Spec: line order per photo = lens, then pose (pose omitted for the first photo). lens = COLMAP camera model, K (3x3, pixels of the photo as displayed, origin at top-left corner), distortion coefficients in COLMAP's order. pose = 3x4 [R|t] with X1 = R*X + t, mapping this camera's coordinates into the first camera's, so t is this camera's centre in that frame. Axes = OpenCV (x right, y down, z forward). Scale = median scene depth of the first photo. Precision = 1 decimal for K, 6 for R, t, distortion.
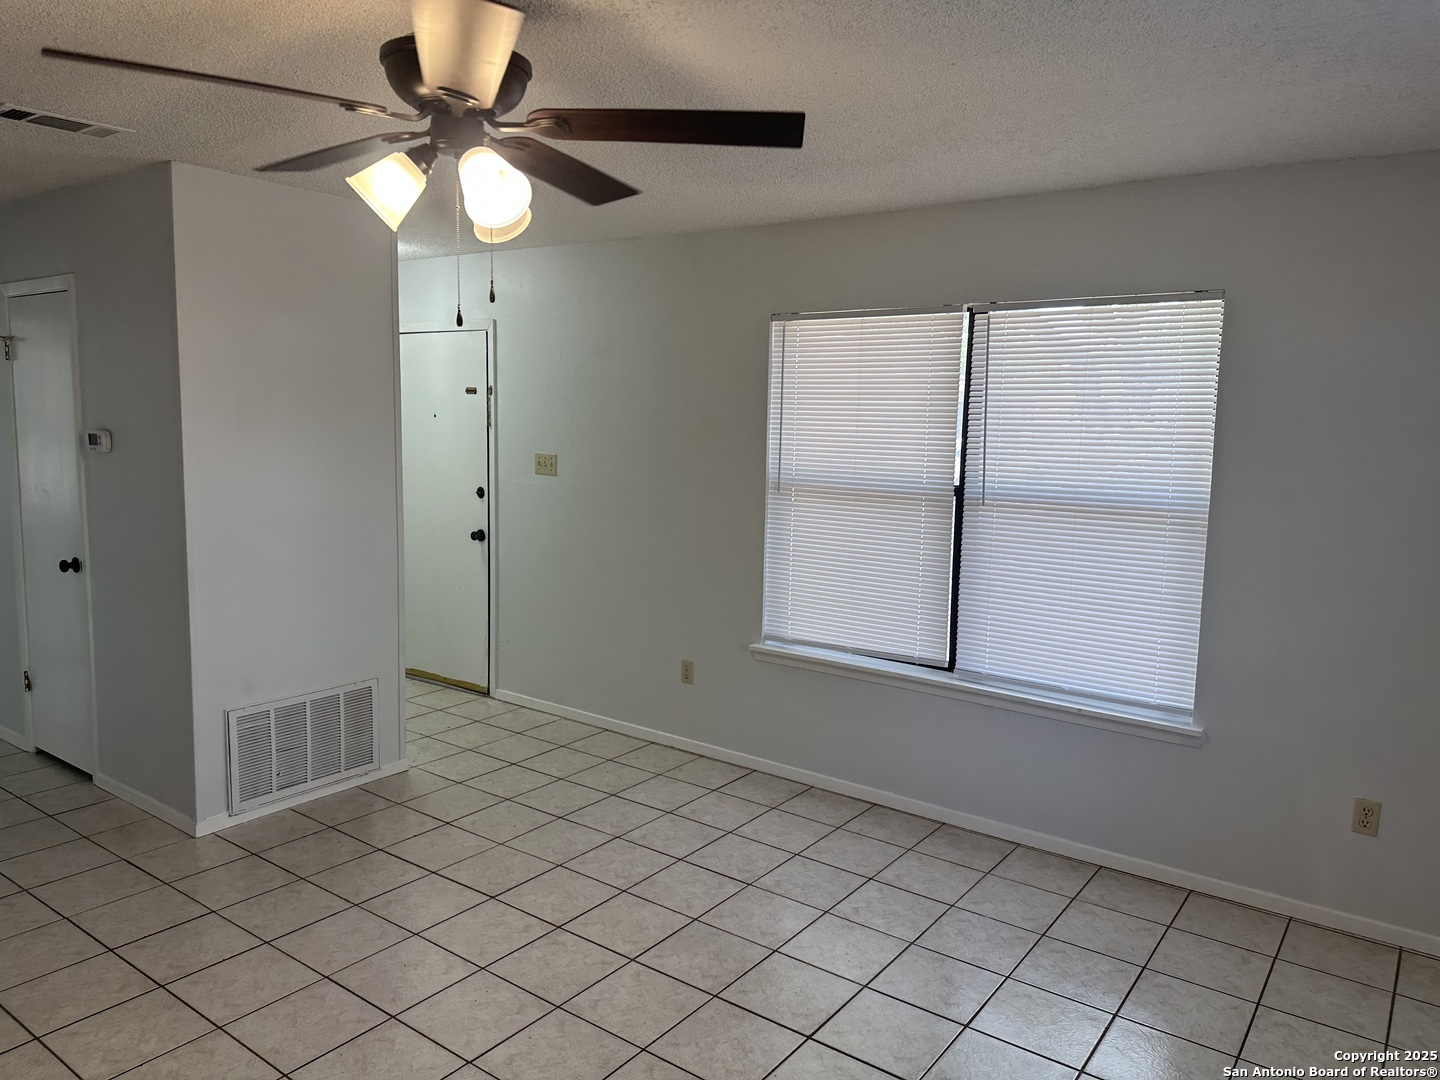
lens RADIAL K [[1016.7, 0, 727.1], [0, 1016.7, 533.3], [0, 0, 1]] dist [0.026259, -0.032227]
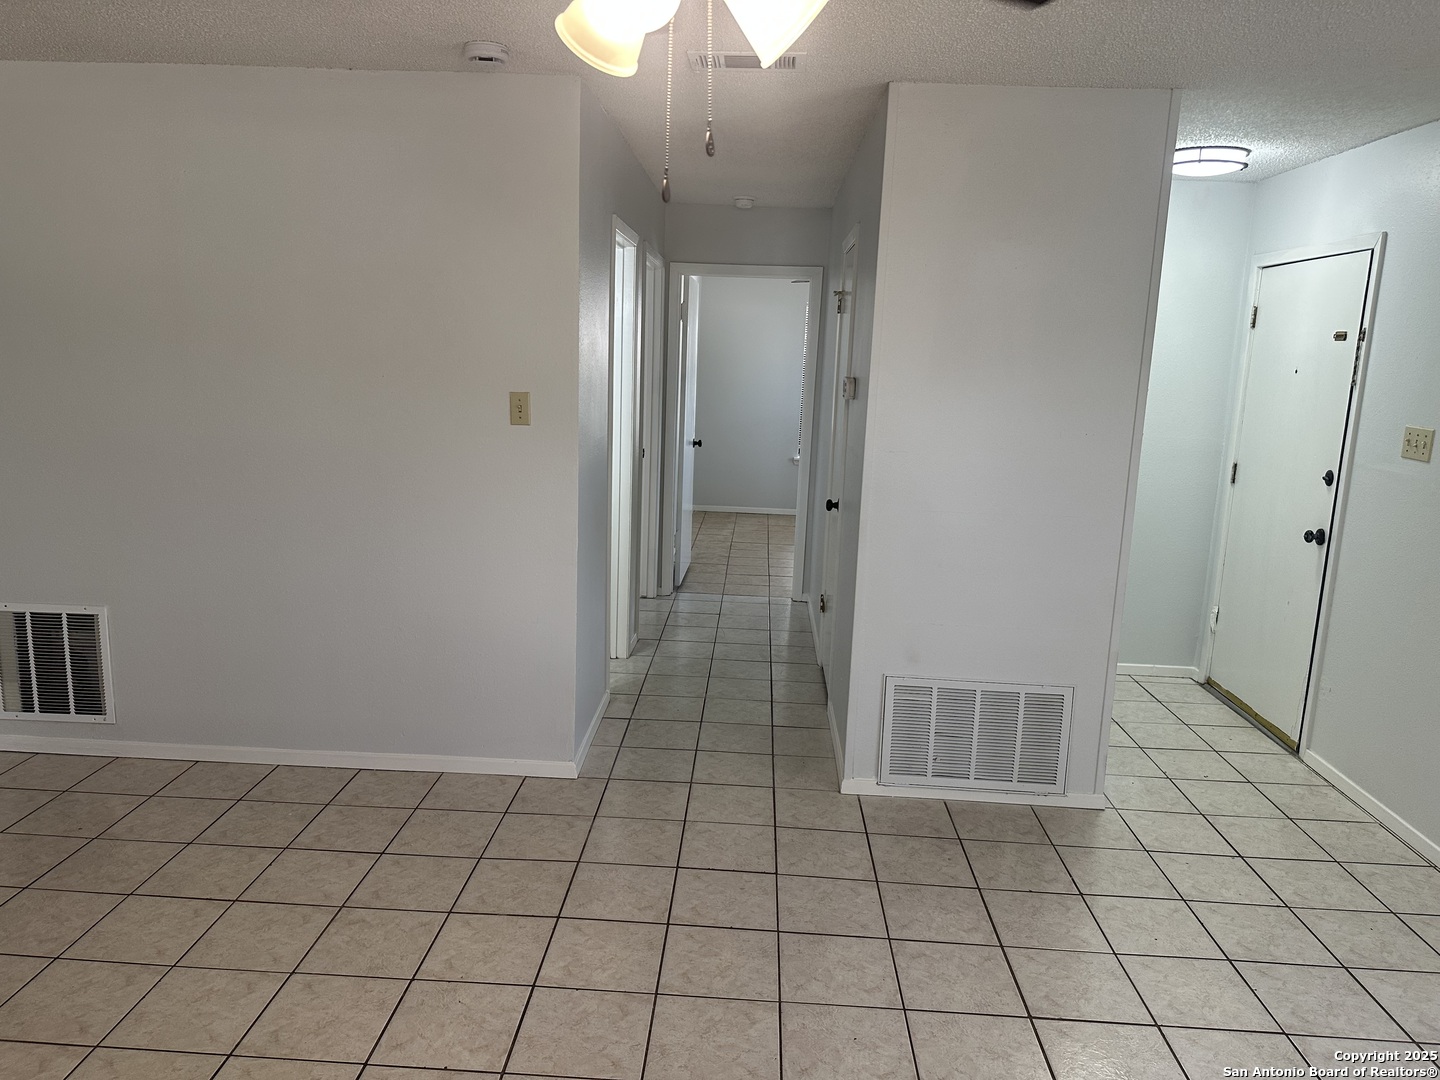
lens RADIAL K [[1003.0, 0, 705.1], [0, 1003.0, 532.4], [0, 0, 1]] dist [0.086016, -0.112559]
pose [[0.543295, 0.144561, -0.827002, 0.160564], [-0.118888, 0.988384, 0.094668, -0.023733], [0.831082, 0.046888, 0.554171, 0.314842]]
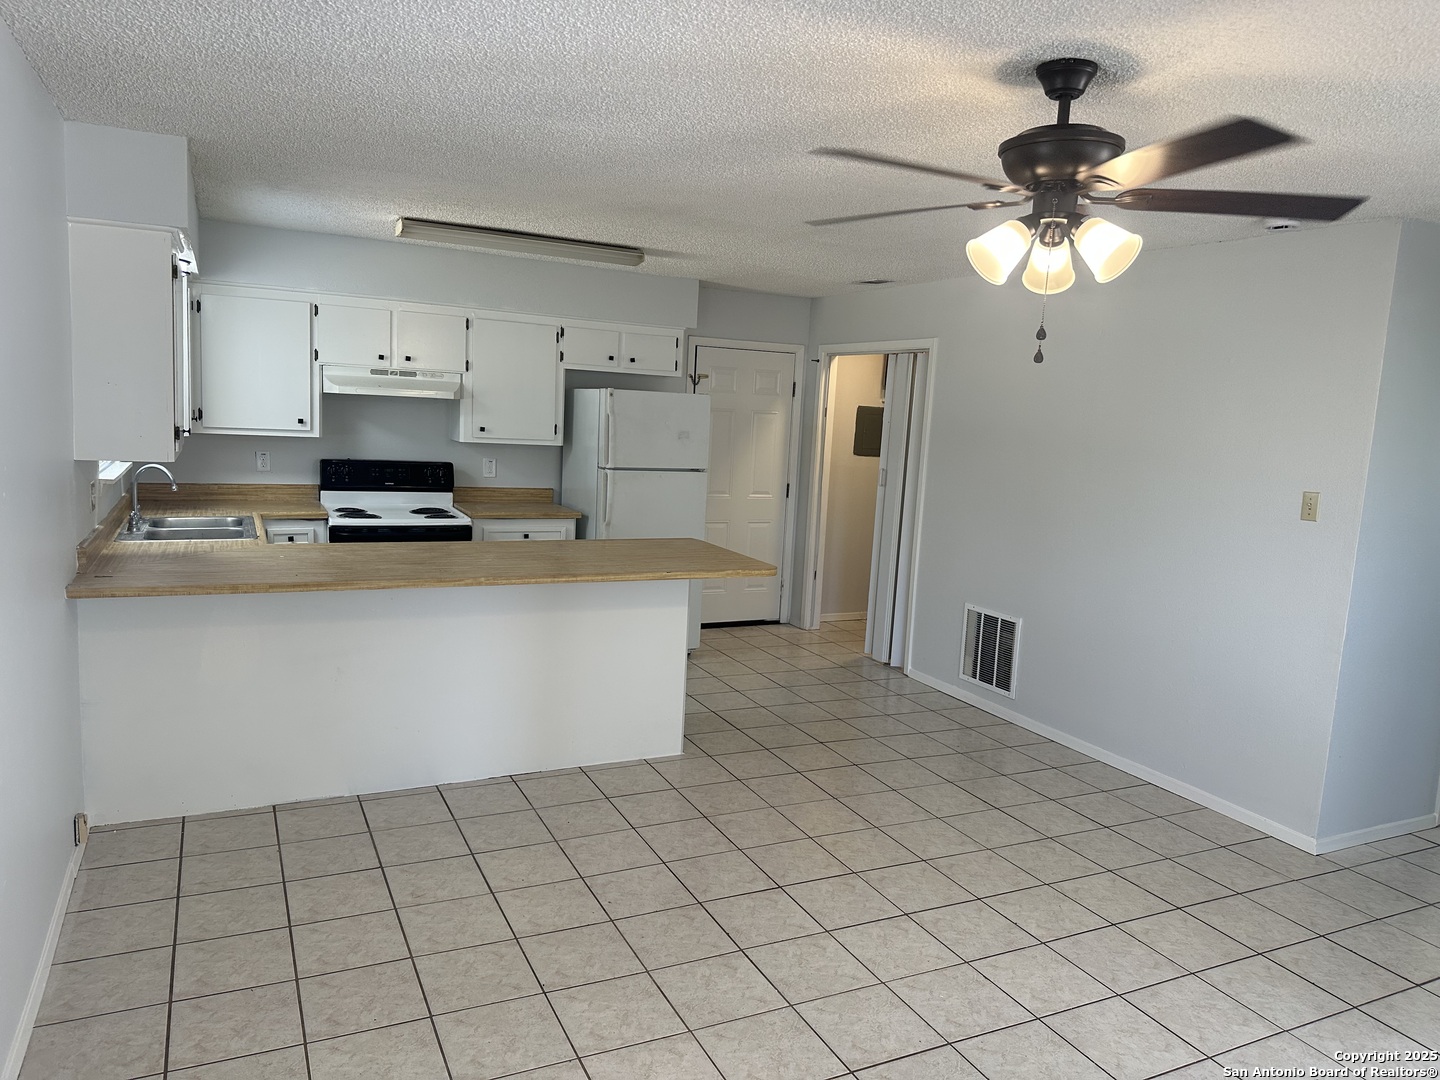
lens RADIAL K [[1002.8, 0, 719.2], [0, 1002.8, 533.4], [0, 0, 1]] dist [0.088620, -0.150230]
pose [[-0.472316, 0.064795, -0.879044, 0.478695], [-0.164024, 0.973414, 0.159882, -0.065734], [0.866033, 0.219699, -0.449131, 0.604282]]
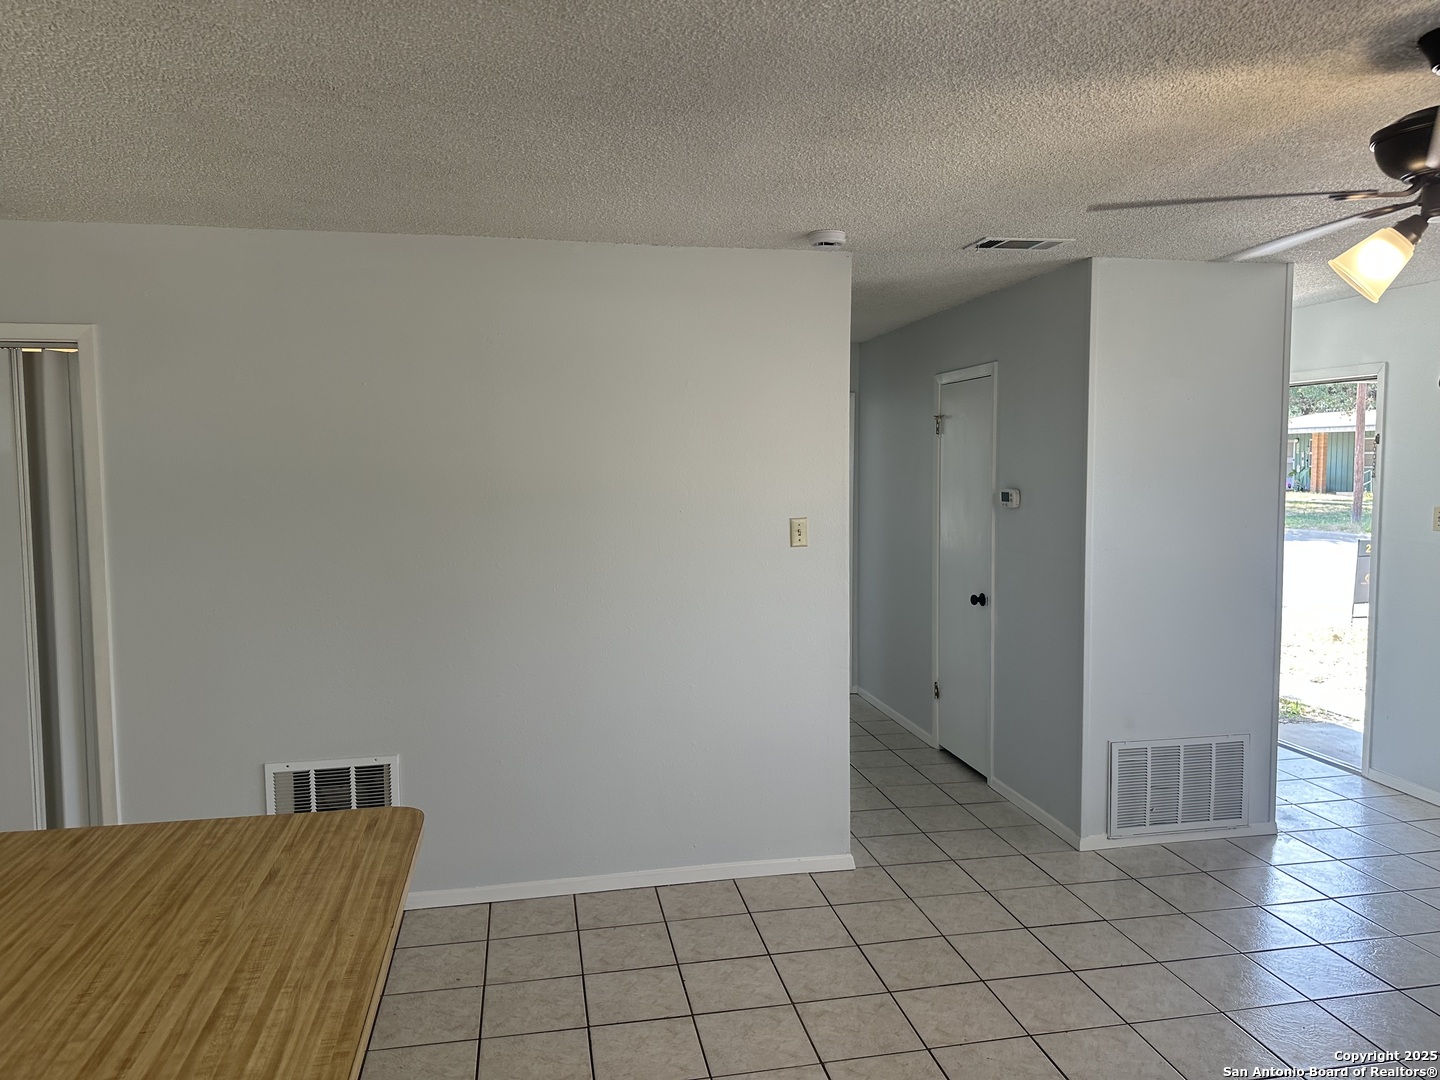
lens RADIAL K [[1002.8, 0, 719.2], [0, 1002.8, 533.4], [0, 0, 1]] dist [0.088620, -0.150230]
pose [[0.728265, 0.021556, -0.684956, -0.048366], [-0.055897, 0.998043, -0.028023, 0.003479], [0.683012, 0.058695, 0.728045, -0.092488]]
